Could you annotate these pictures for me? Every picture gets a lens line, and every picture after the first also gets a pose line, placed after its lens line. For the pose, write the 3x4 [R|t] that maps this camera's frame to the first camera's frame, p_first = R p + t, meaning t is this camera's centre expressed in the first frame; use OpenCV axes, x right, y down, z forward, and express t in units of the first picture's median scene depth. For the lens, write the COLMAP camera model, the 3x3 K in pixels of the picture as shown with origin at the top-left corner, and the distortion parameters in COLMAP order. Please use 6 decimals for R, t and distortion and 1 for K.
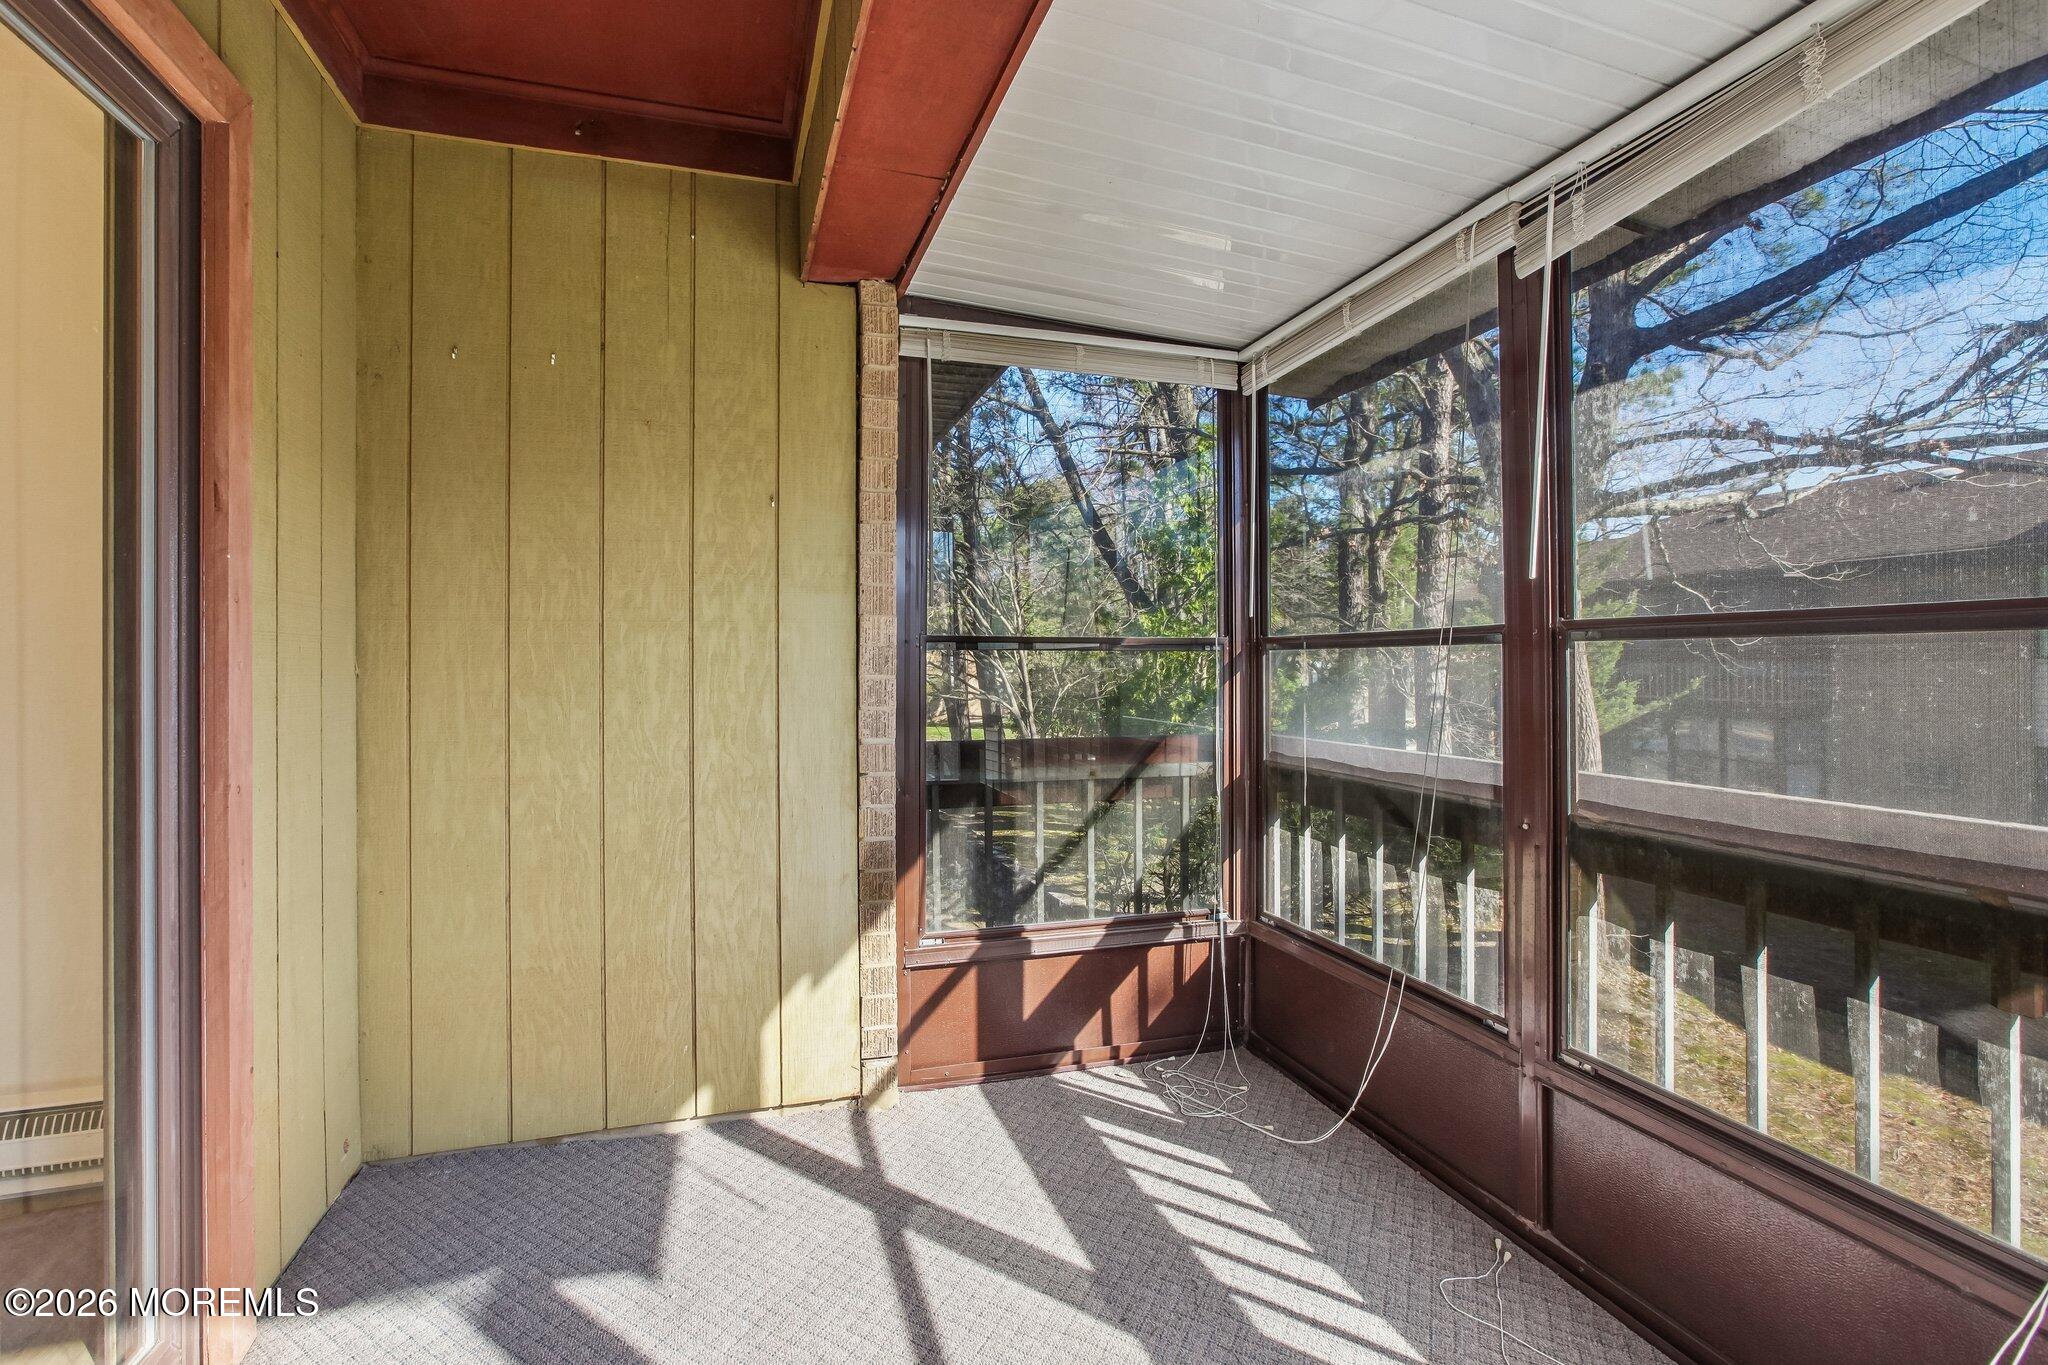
lens RADIAL K [[940.8, 0, 1025.7], [0, 940.8, 664.1], [0, 0, 1]] dist [-0.069444, 0.047853]
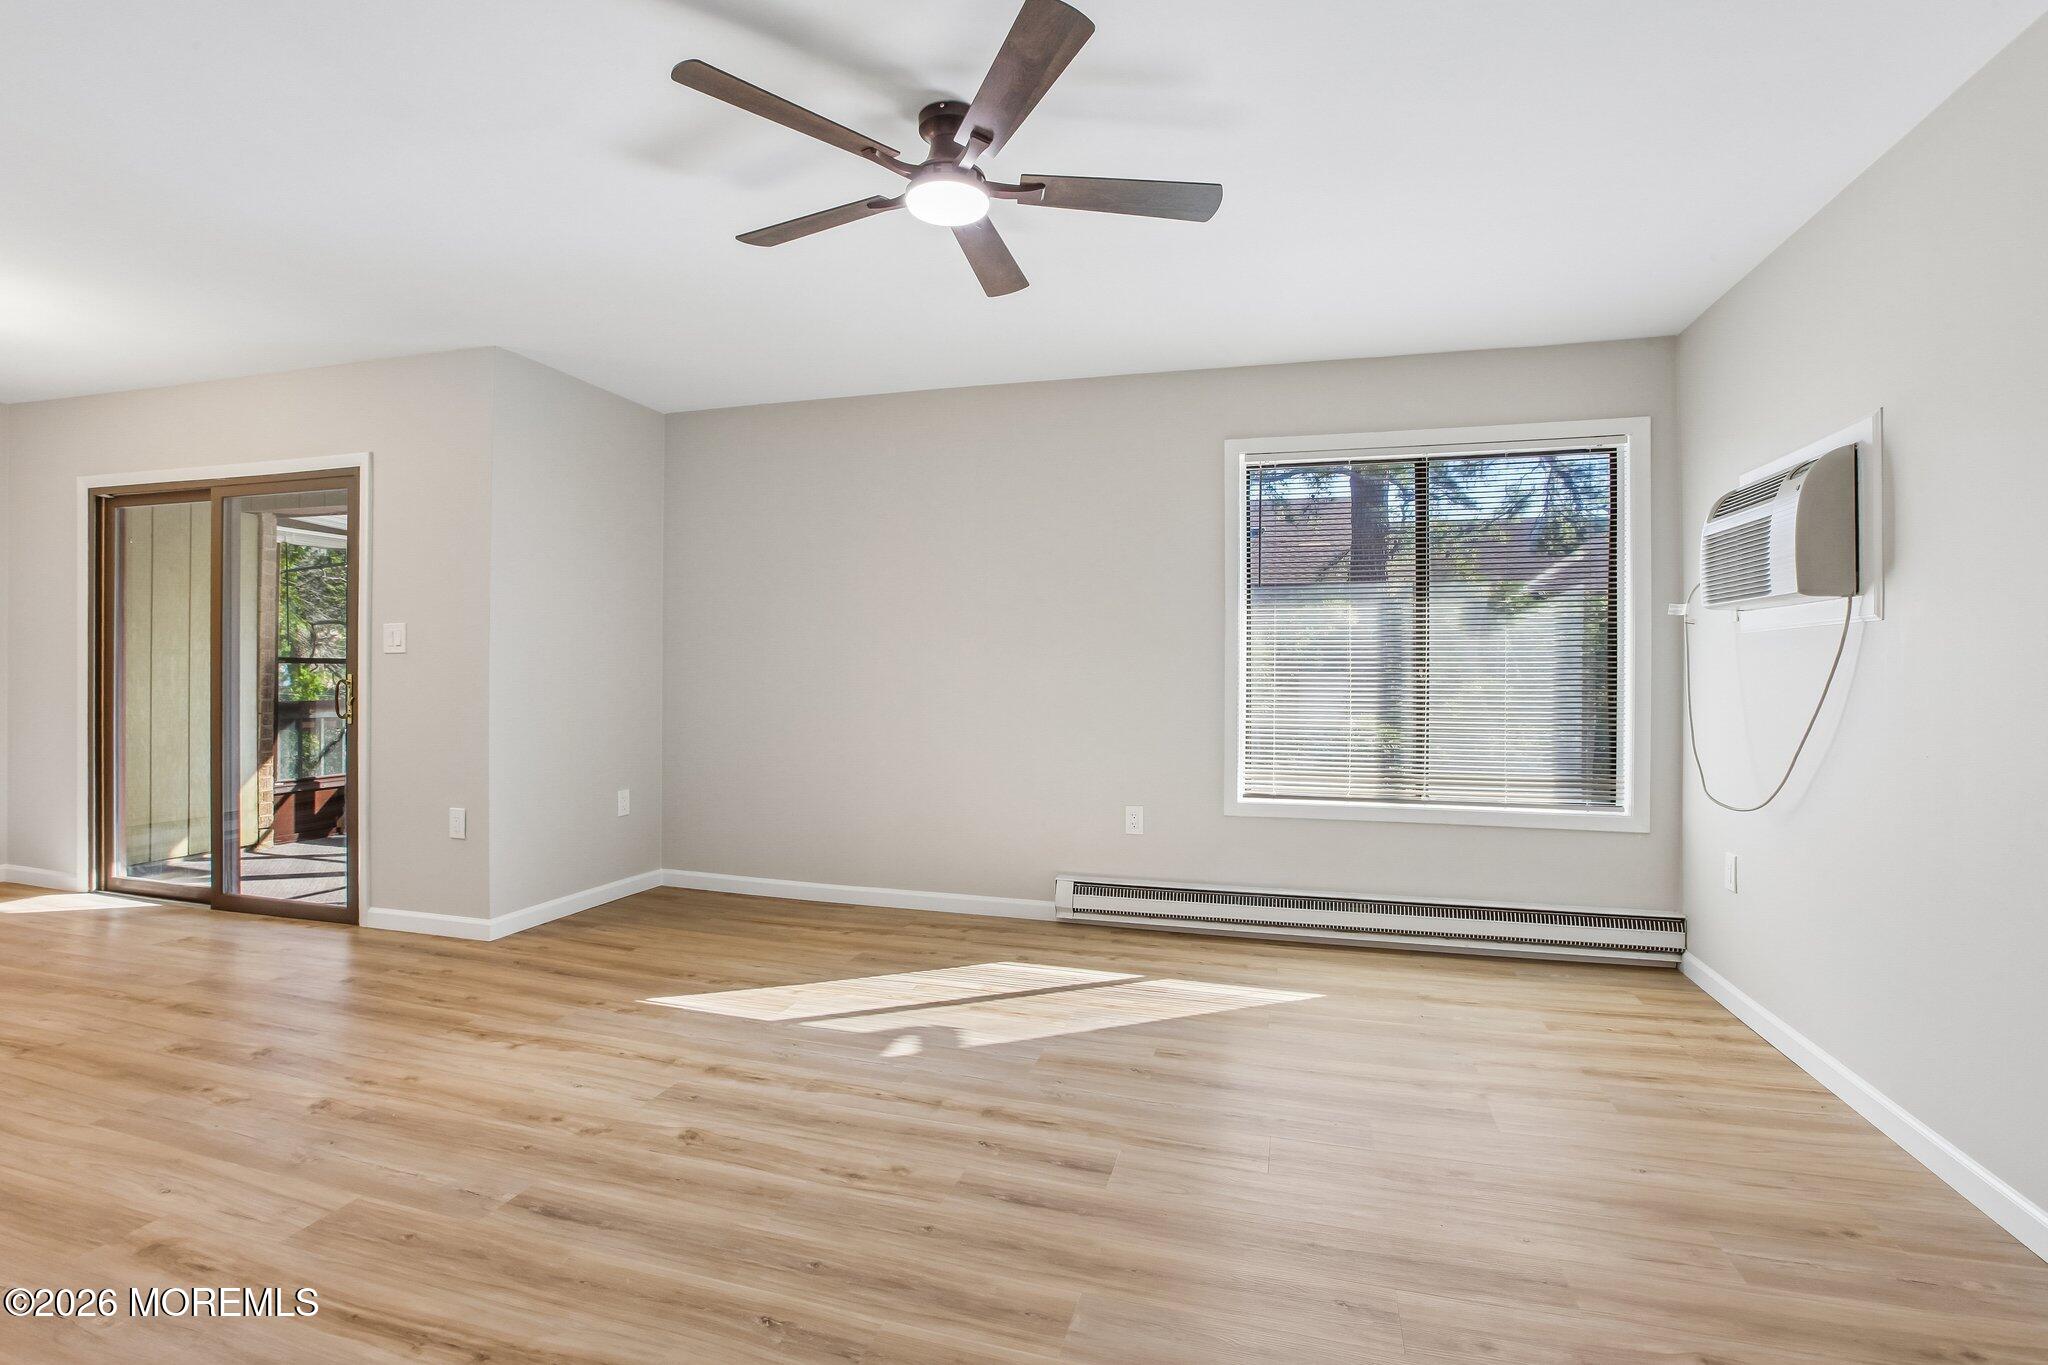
lens RADIAL K [[973.8, 0, 1015.5], [0, 973.8, 665.4], [0, 0, 1]] dist [-0.061785, 0.024510]
pose [[0.554542, 0.009869, 0.832098, -1.072995], [-0.013426, 0.999906, -0.002912, -0.026533], [-0.832048, -0.009557, 0.554622, -1.923834]]
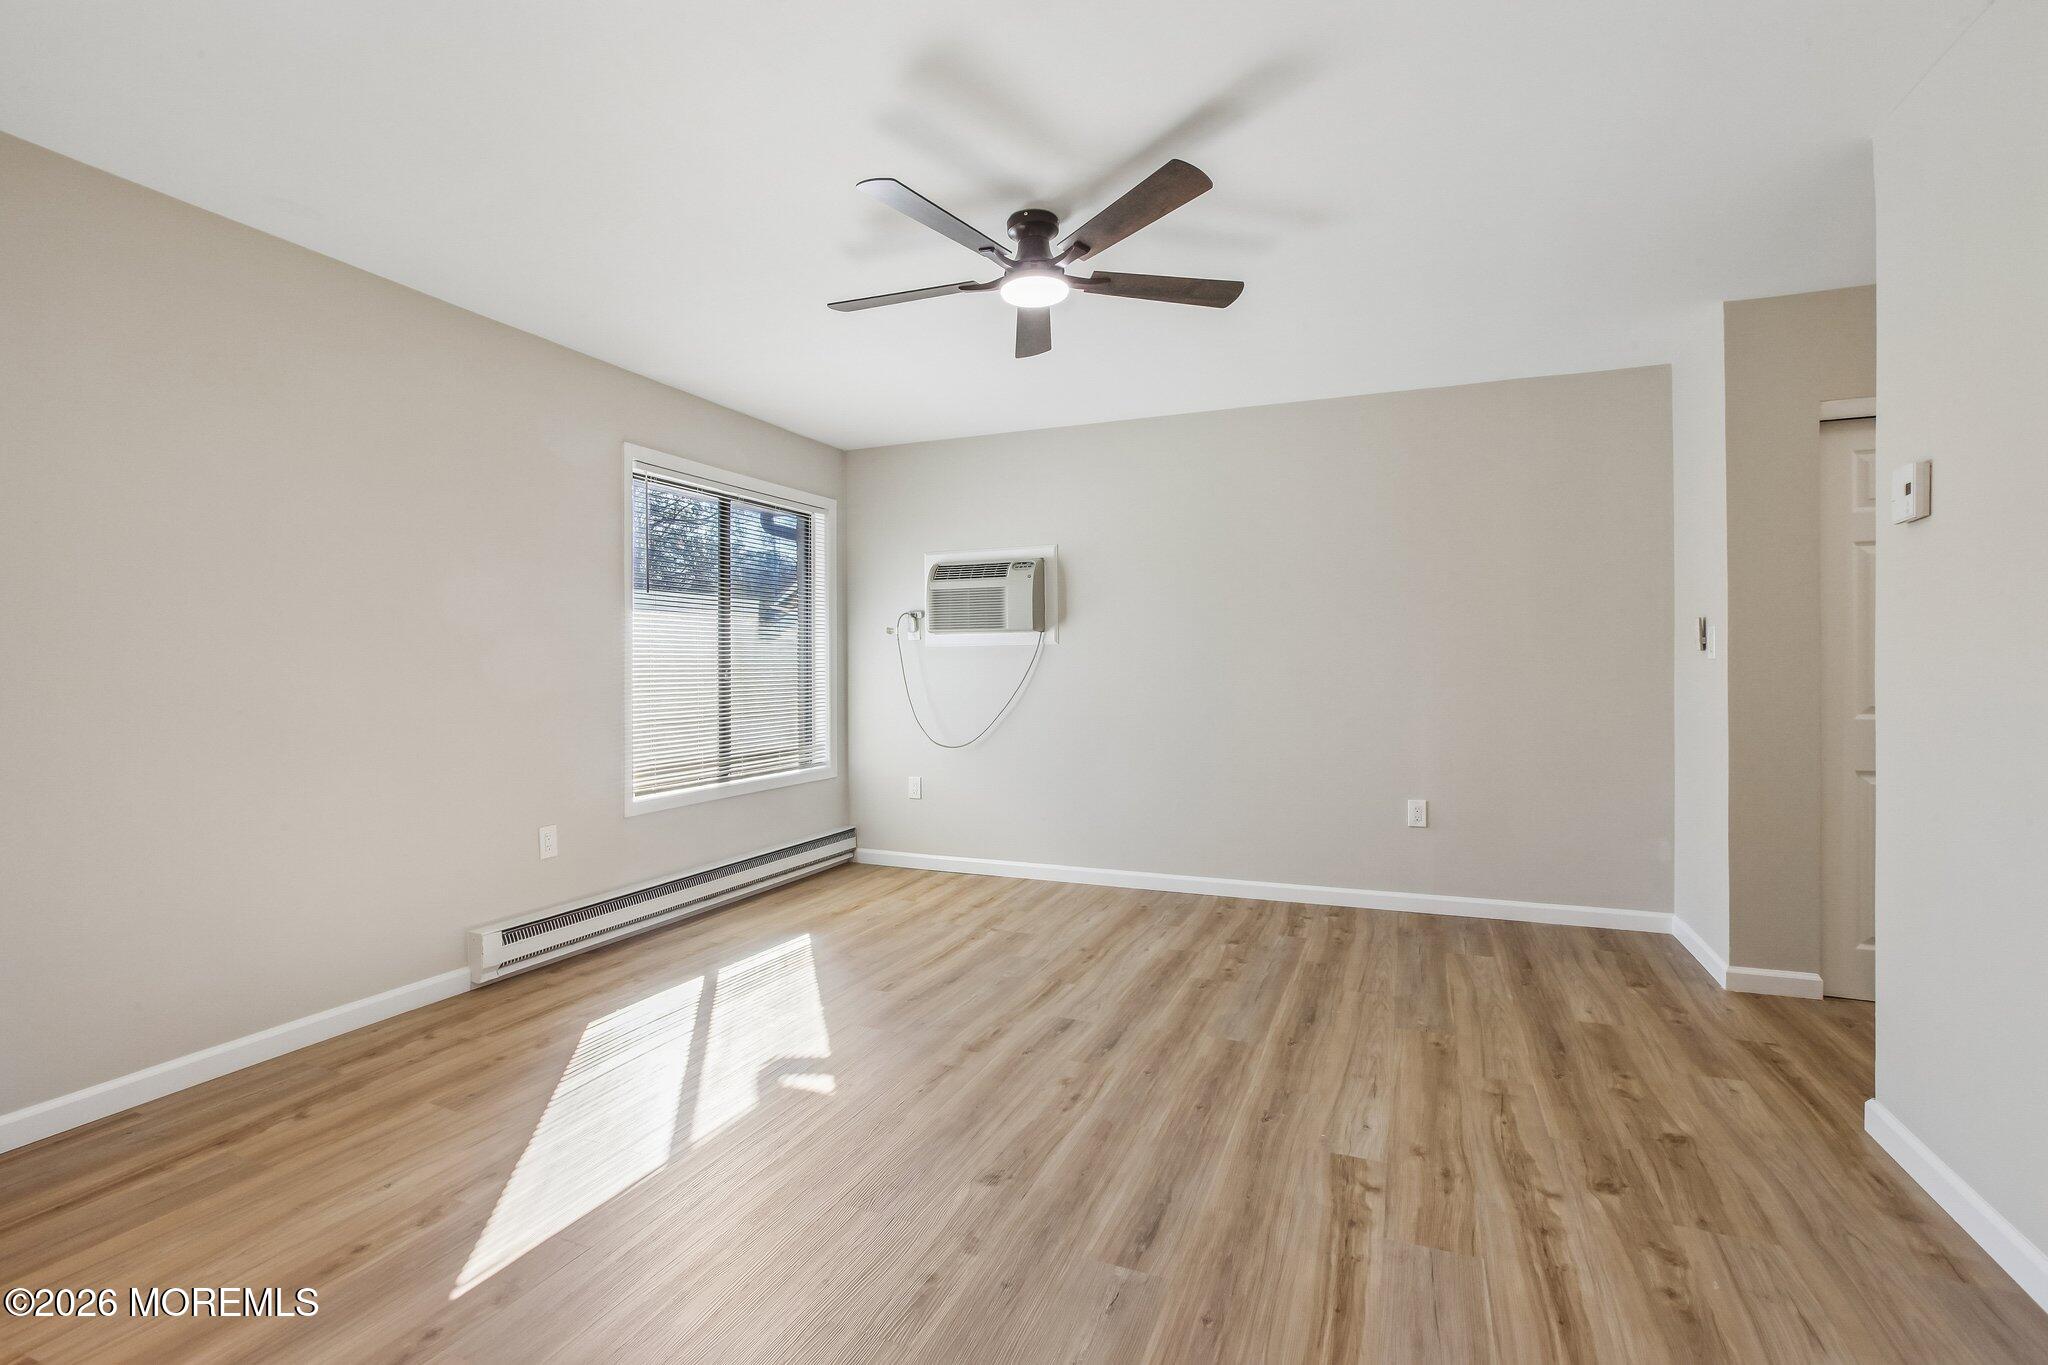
lens RADIAL K [[947.8, 0, 1008.4], [0, 947.8, 670.0], [0, 0, 1]] dist [-0.040712, 0.019191]
pose [[-0.764081, 0.005053, 0.645101, -1.031999], [0.003680, 0.999987, -0.003474, -0.024125], [-0.645110, -0.000280, -0.764090, -0.534292]]
